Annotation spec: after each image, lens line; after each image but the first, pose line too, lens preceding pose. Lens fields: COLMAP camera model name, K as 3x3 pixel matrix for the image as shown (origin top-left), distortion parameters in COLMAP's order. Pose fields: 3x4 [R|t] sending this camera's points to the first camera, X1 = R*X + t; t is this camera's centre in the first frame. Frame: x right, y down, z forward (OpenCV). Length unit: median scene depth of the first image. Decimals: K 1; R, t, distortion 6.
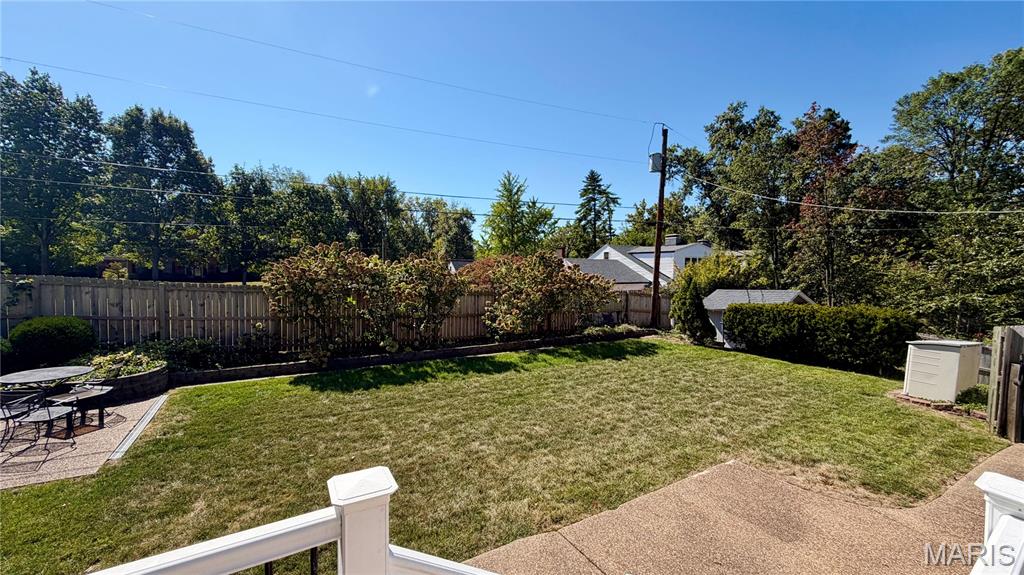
lens RADIAL K [[403.4, 0, 511.6], [0, 403.4, 288.3], [0, 0, 1]] dist [-0.004267, -0.000870]
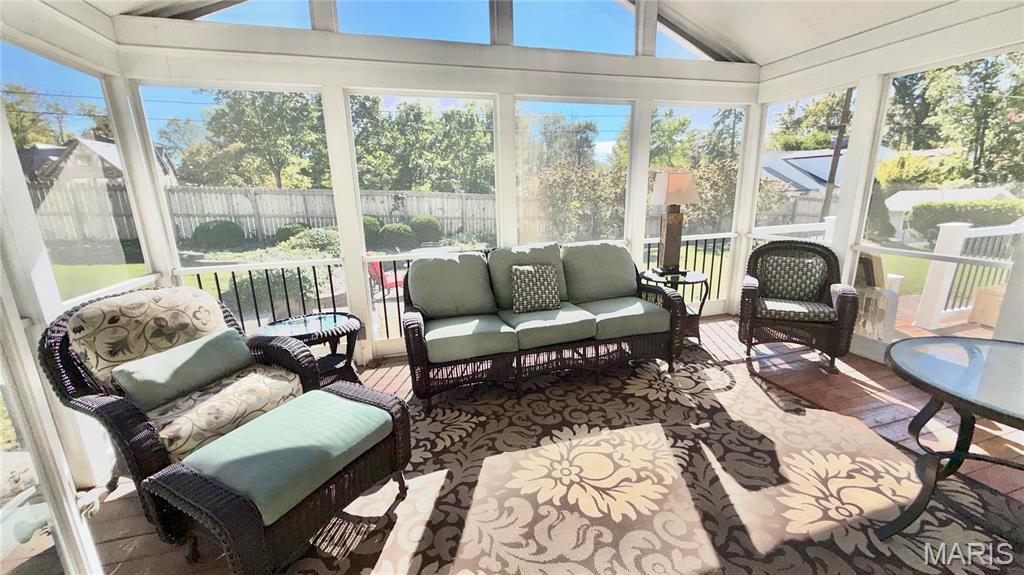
lens RADIAL K [[403.4, 0, 510.5], [0, 403.4, 287.7], [0, 0, 1]] dist [-0.004267, -0.000870]
pose [[0.965317, 0.029579, -0.259401, -0.124246], [0.022230, 0.980642, 0.194543, 0.017258], [0.260134, -0.193562, 0.945973, -0.188862]]
